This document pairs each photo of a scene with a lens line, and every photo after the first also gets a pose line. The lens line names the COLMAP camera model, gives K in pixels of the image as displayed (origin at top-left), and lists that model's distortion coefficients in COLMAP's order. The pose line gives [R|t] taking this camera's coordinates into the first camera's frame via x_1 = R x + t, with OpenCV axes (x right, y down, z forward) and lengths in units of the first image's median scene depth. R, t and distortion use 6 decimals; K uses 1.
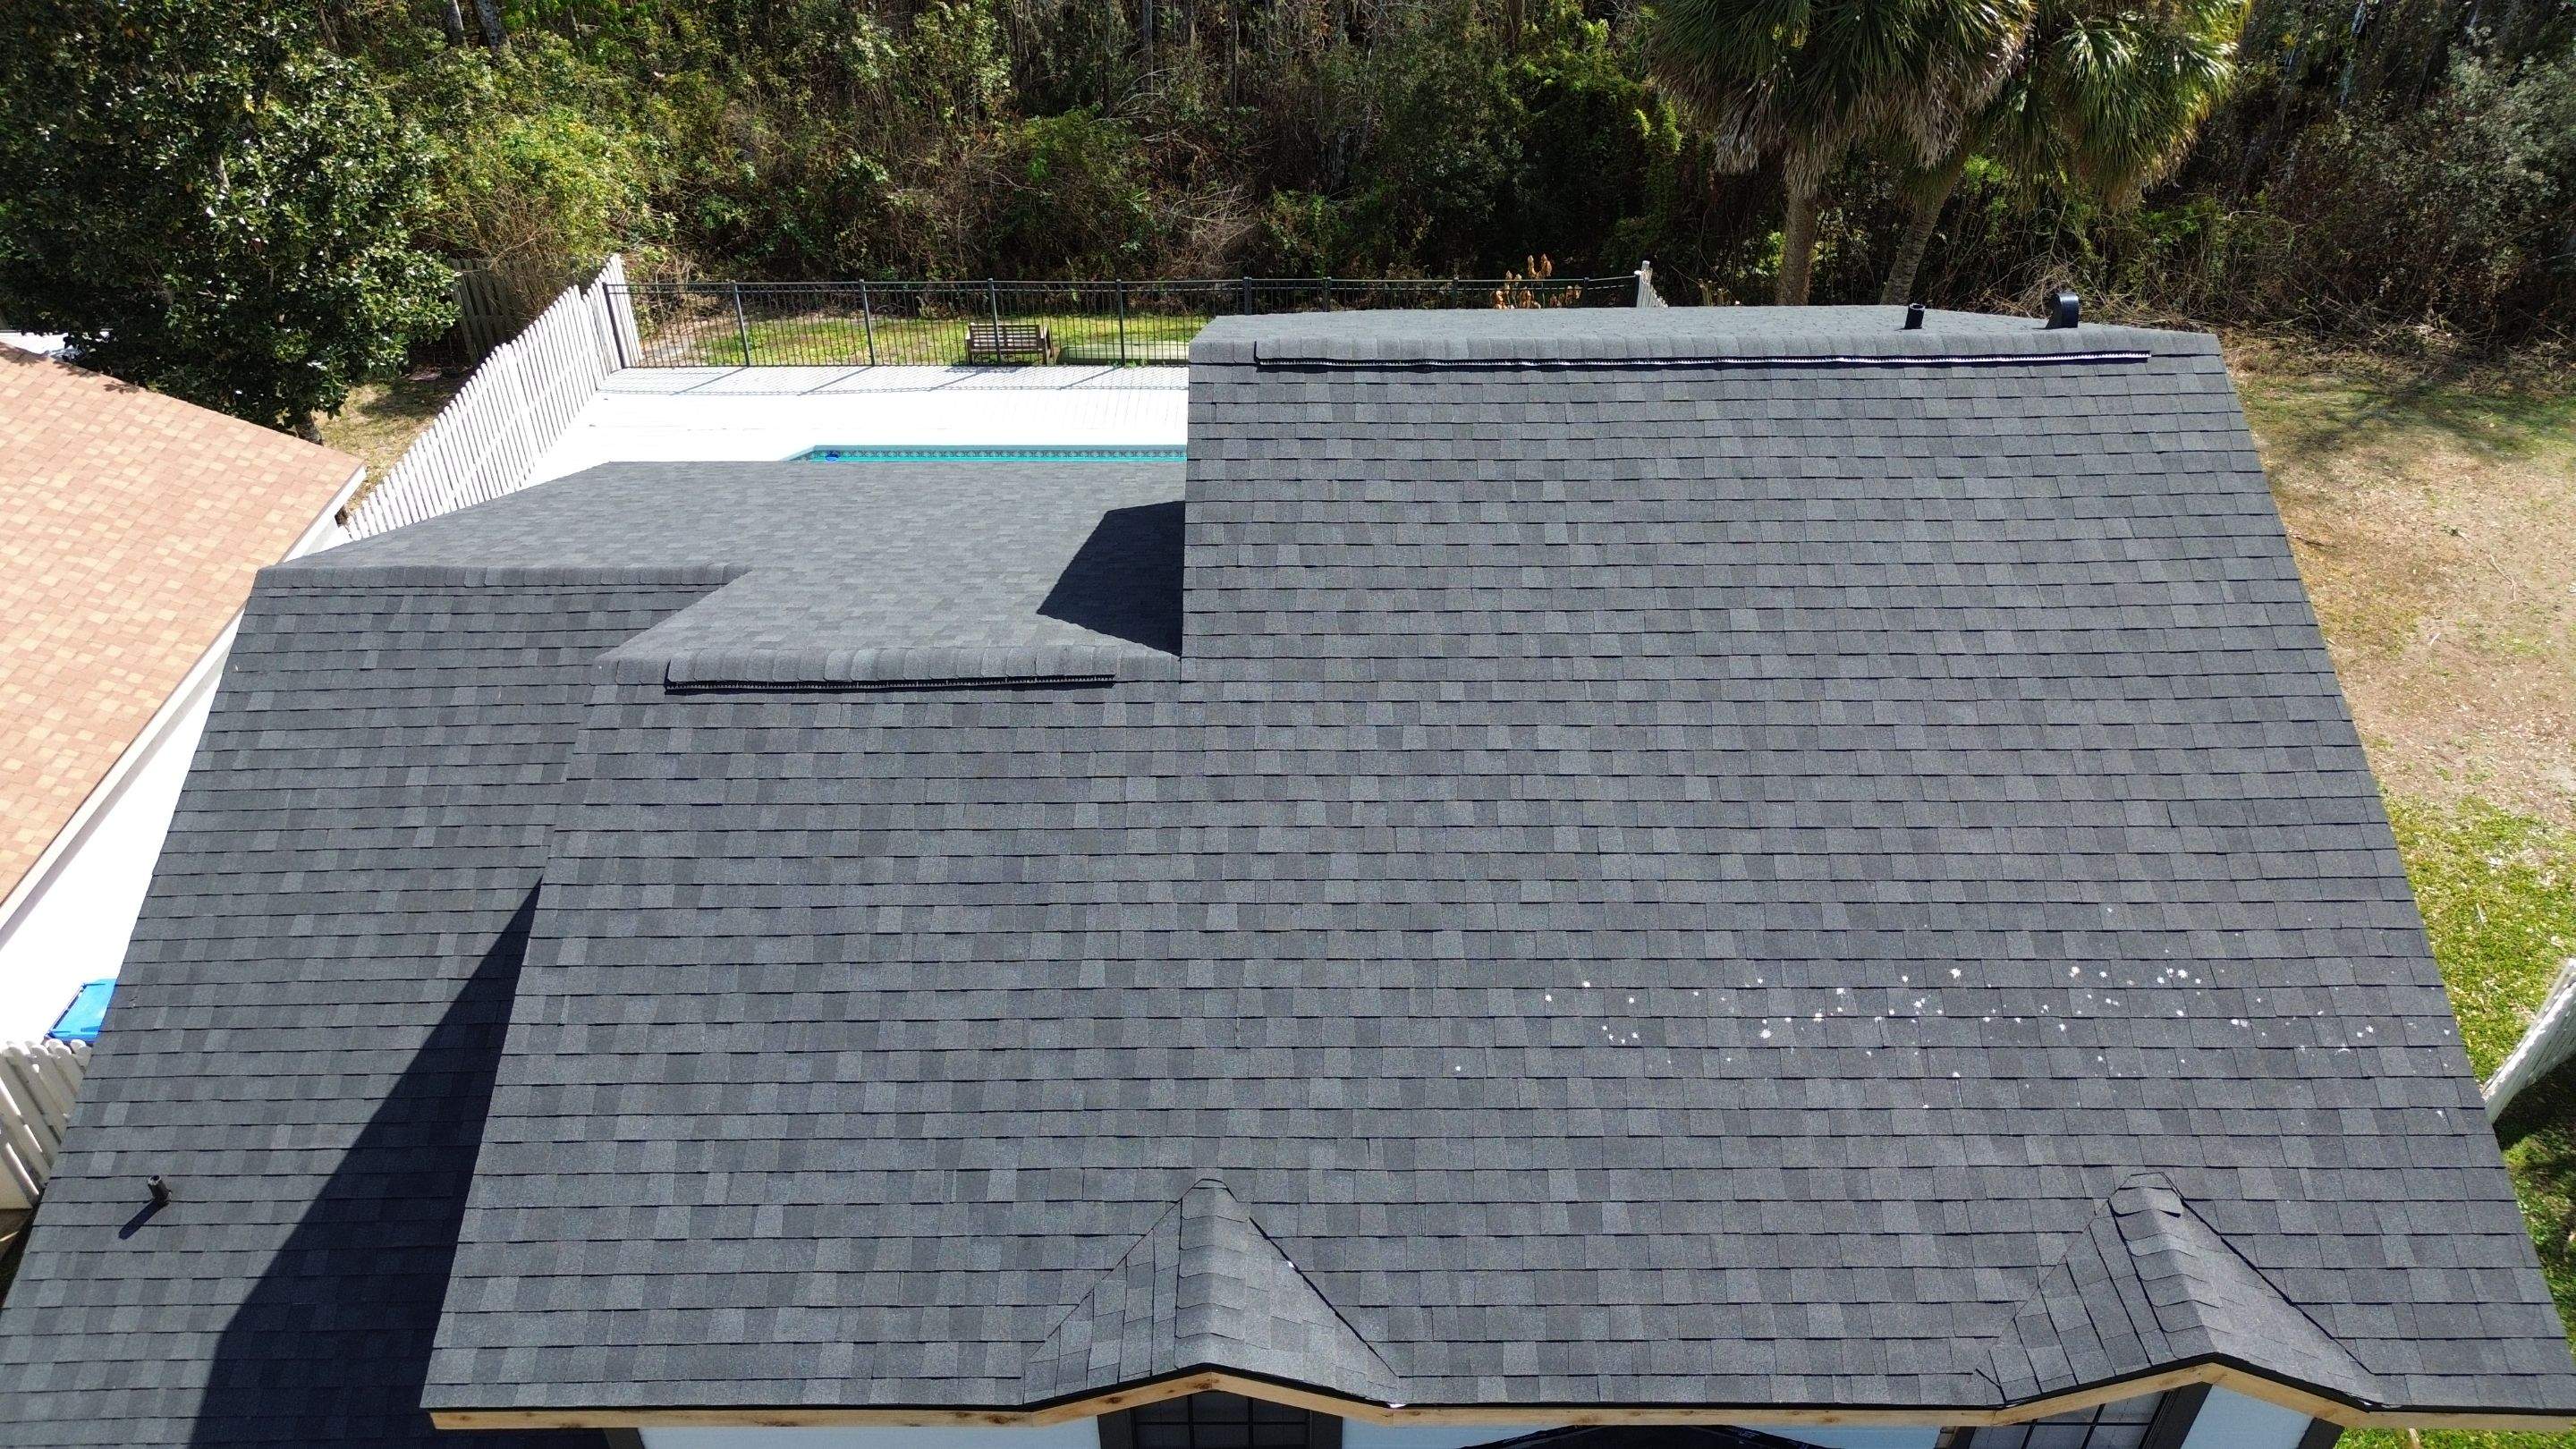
lens RADIAL K [[1823.7, 0, 1299.6], [0, 1823.7, 710.5], [0, 0, 1]] dist [0.056896, -0.060976]
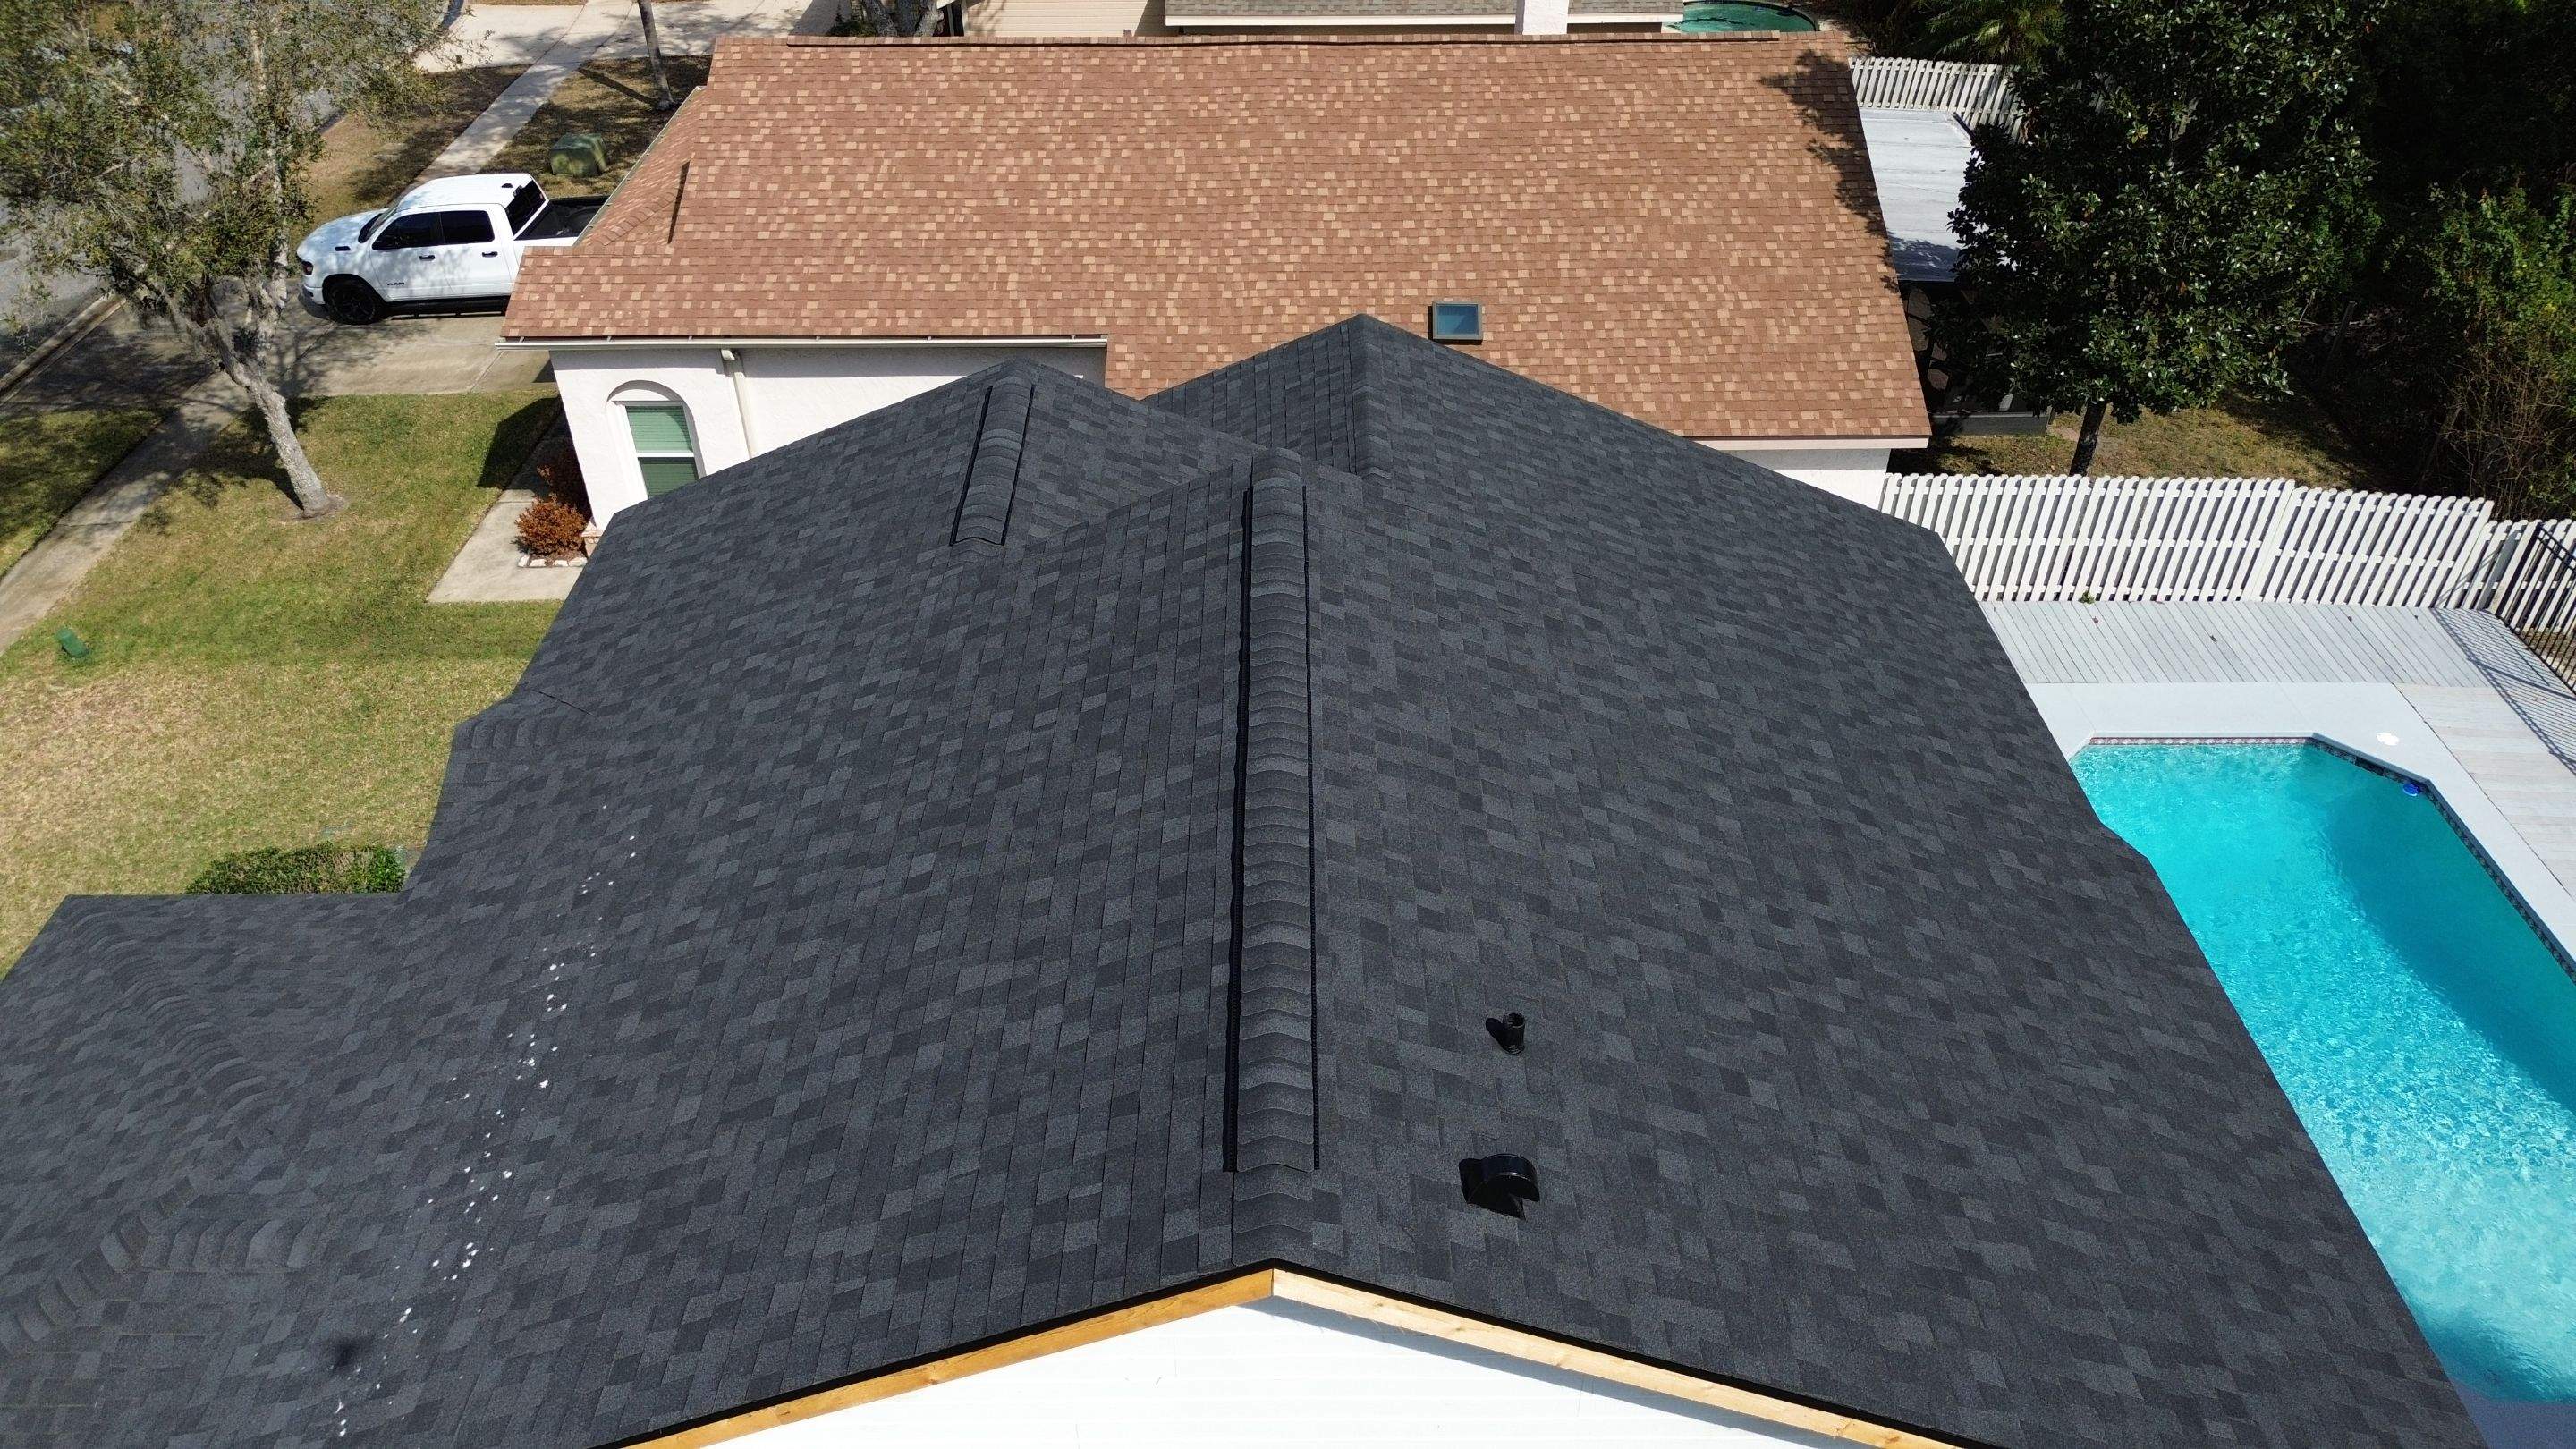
lens RADIAL K [[1823.7, 0, 1291.9], [0, 1823.7, 728.2], [0, 0, 1]] dist [0.056896, -0.060976]
pose [[0.000195, 0.606814, -0.794844, 1.014958], [-0.598846, 0.636633, 0.485883, -0.713051], [0.800864, 0.475894, 0.363513, 0.819000]]
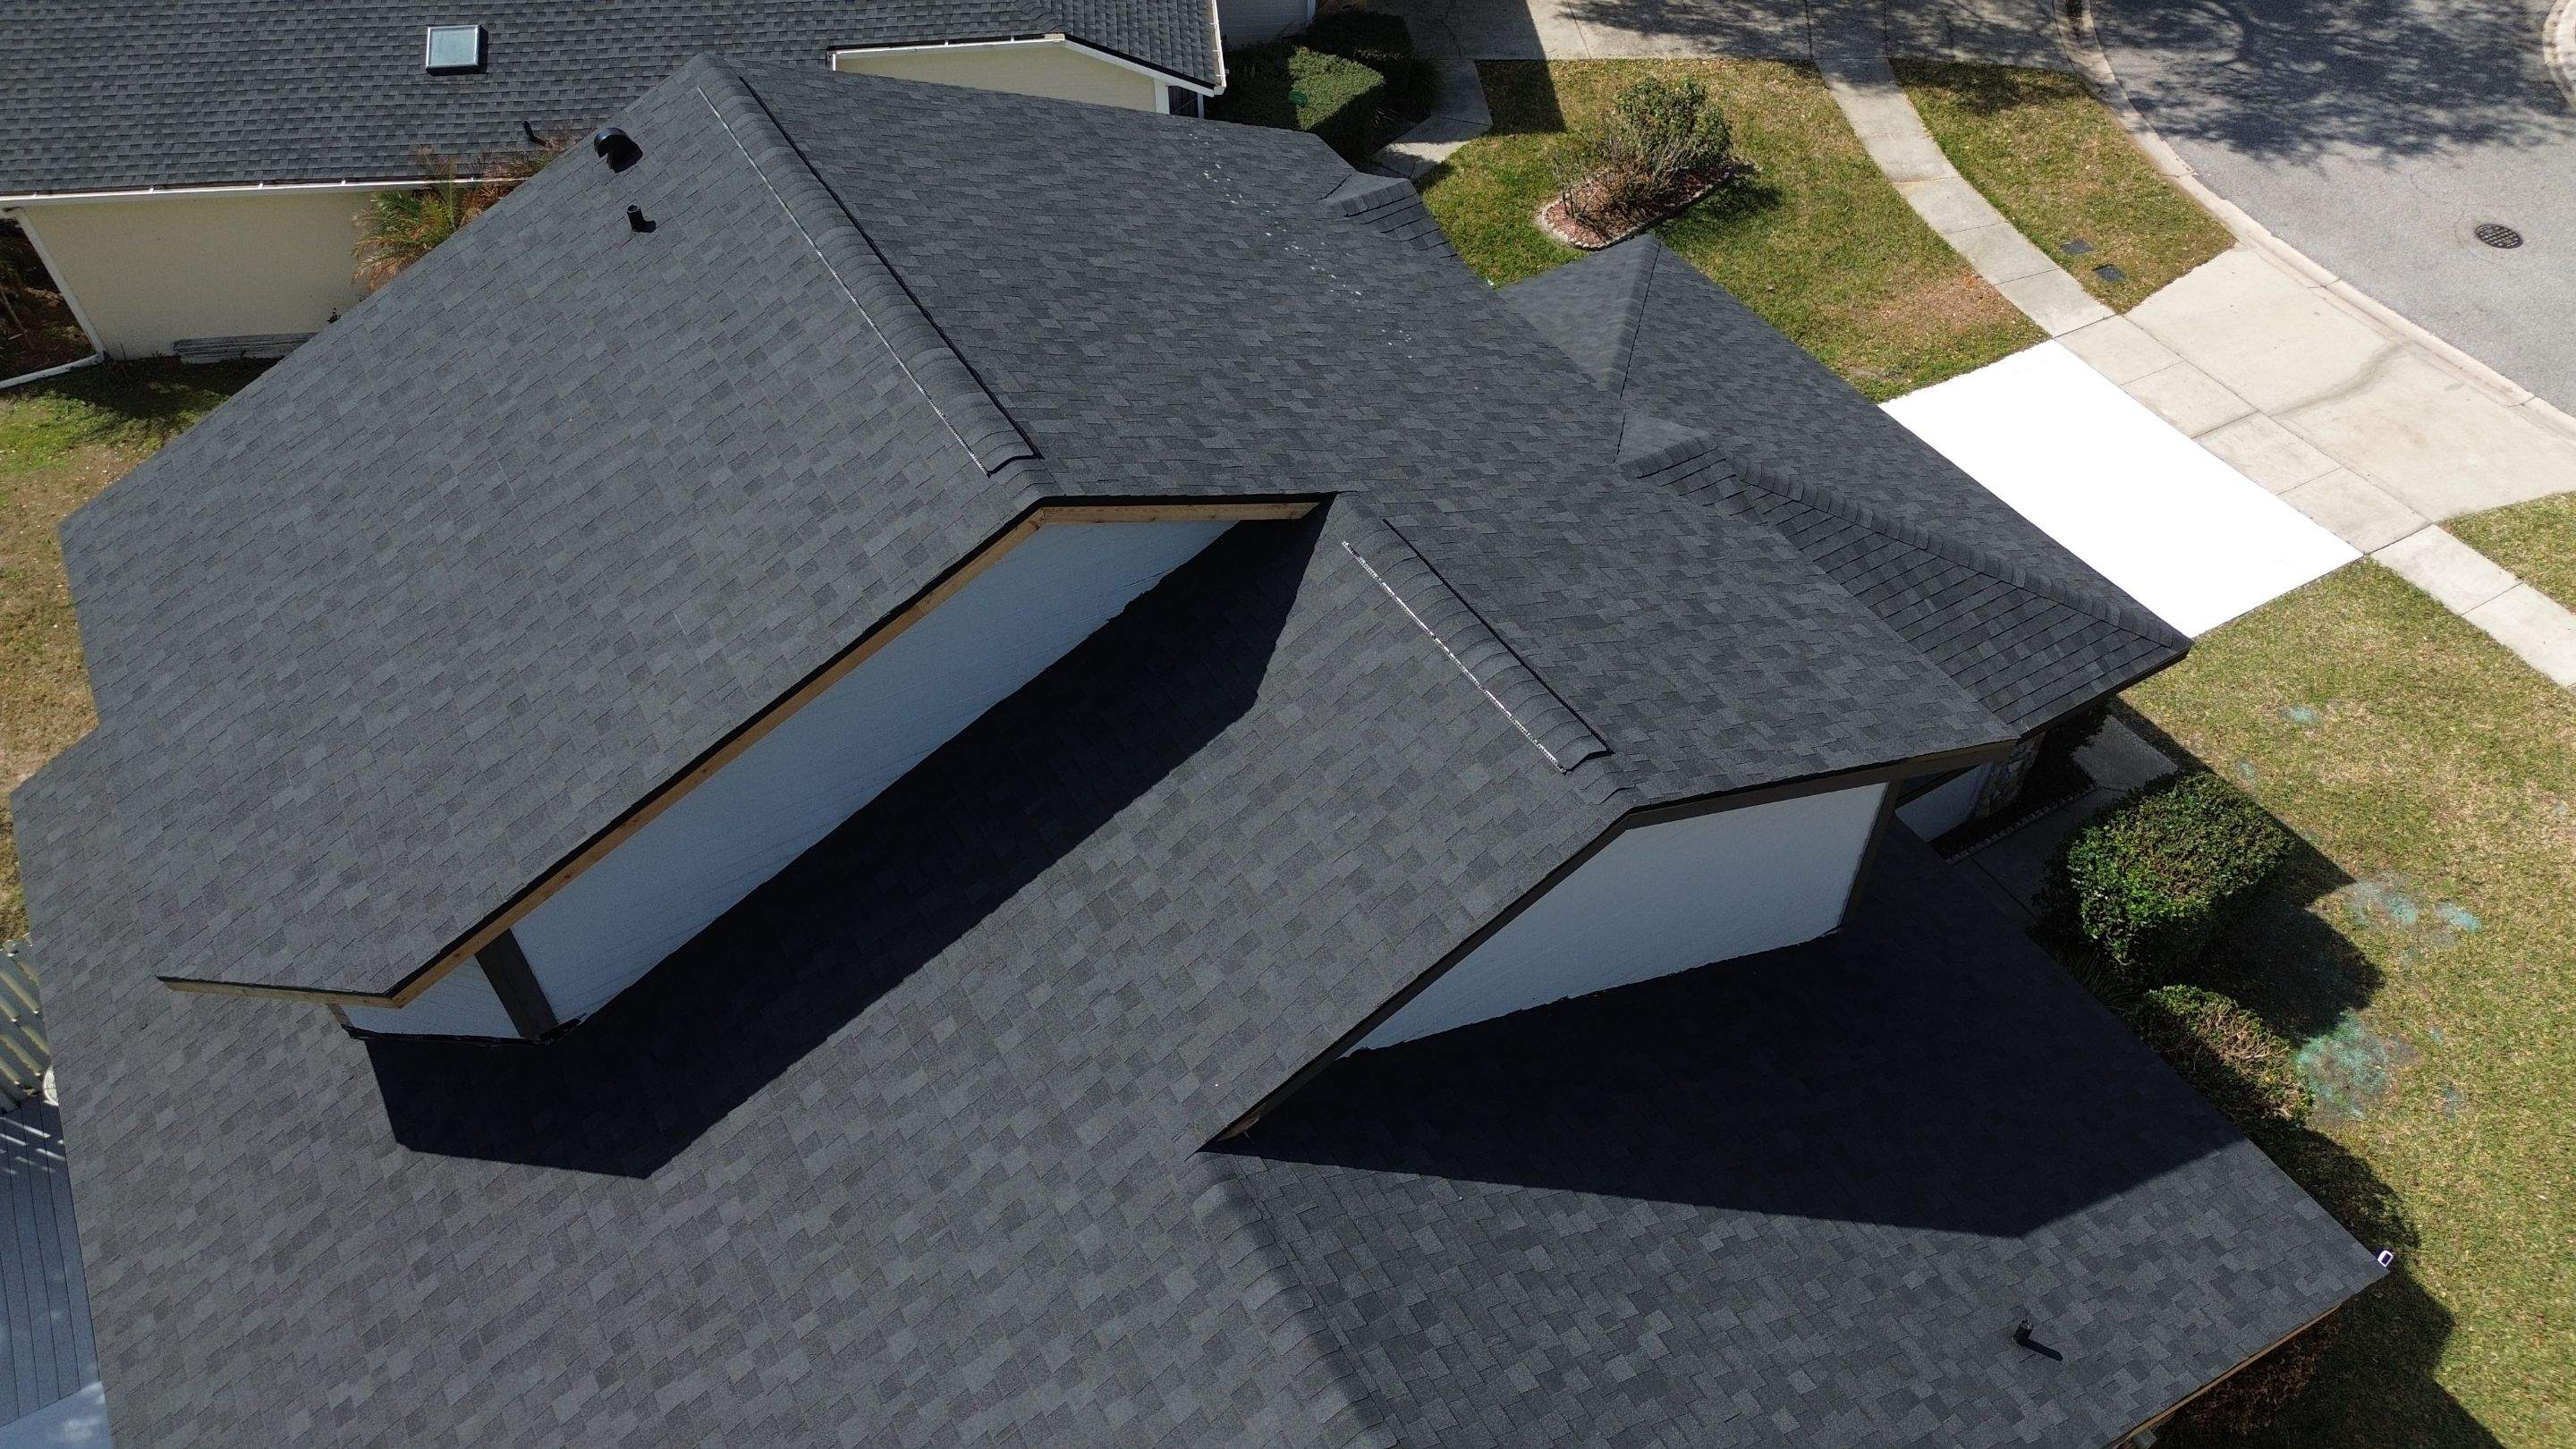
lens RADIAL K [[1823.7, 0, 1281.2], [0, 1823.7, 699.9], [0, 0, 1]] dist [0.056896, -0.060976]
pose [[-0.504750, -0.623709, 0.596837, -0.900520], [0.527424, 0.324522, 0.785181, -1.003683], [-0.683411, 0.711106, 0.165157, 0.965476]]
